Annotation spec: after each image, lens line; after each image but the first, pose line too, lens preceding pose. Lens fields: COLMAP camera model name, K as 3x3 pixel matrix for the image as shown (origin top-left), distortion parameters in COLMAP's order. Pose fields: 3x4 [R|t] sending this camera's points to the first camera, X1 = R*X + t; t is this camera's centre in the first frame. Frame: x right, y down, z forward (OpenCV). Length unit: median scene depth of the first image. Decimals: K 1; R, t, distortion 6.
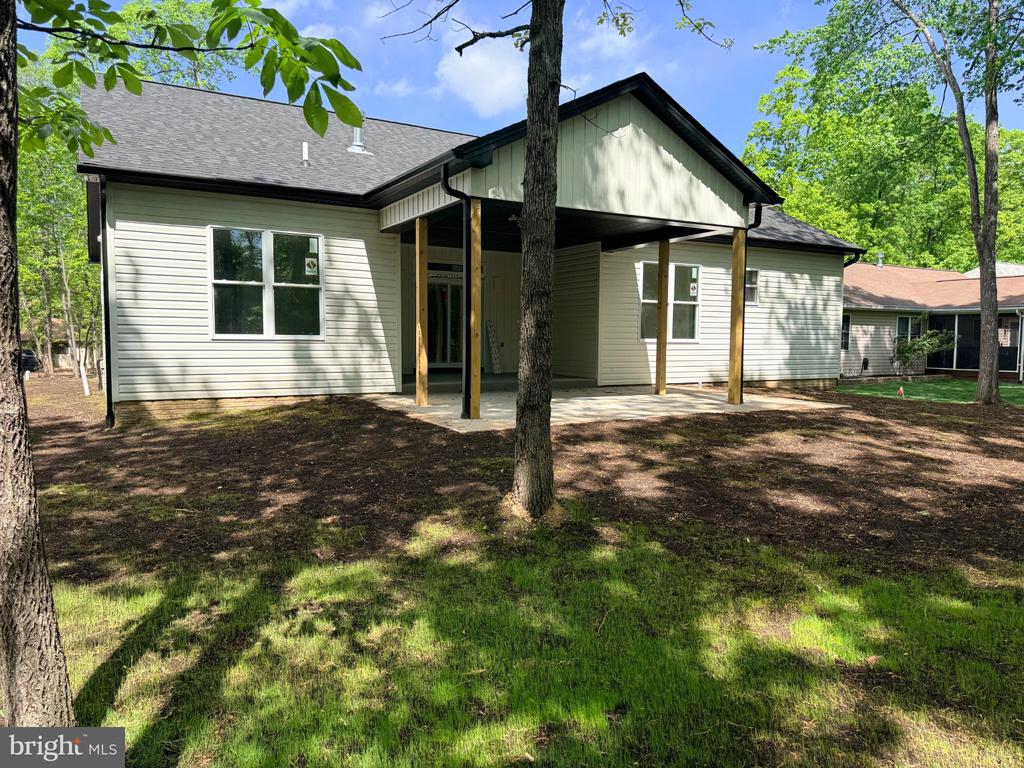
lens RADIAL K [[715.6, 0, 512.0], [0, 715.6, 384.0], [0, 0, 1]] dist [0.065579, -0.001490]
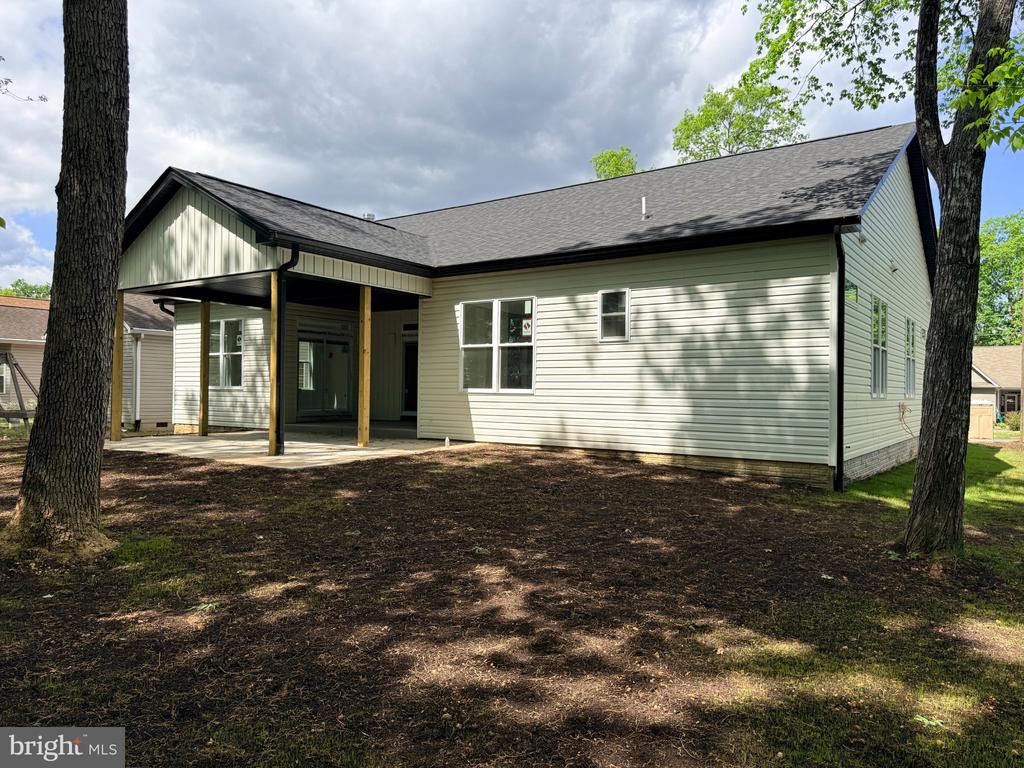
lens RADIAL K [[715.6, 0, 512.0], [0, 715.6, 384.0], [0, 0, 1]] dist [0.065579, -0.001490]
pose [[0.423120, -0.011751, -0.905997, 1.003914], [-0.063360, 0.997084, -0.042523, -0.035136], [0.903855, 0.075396, 0.421142, 0.679714]]
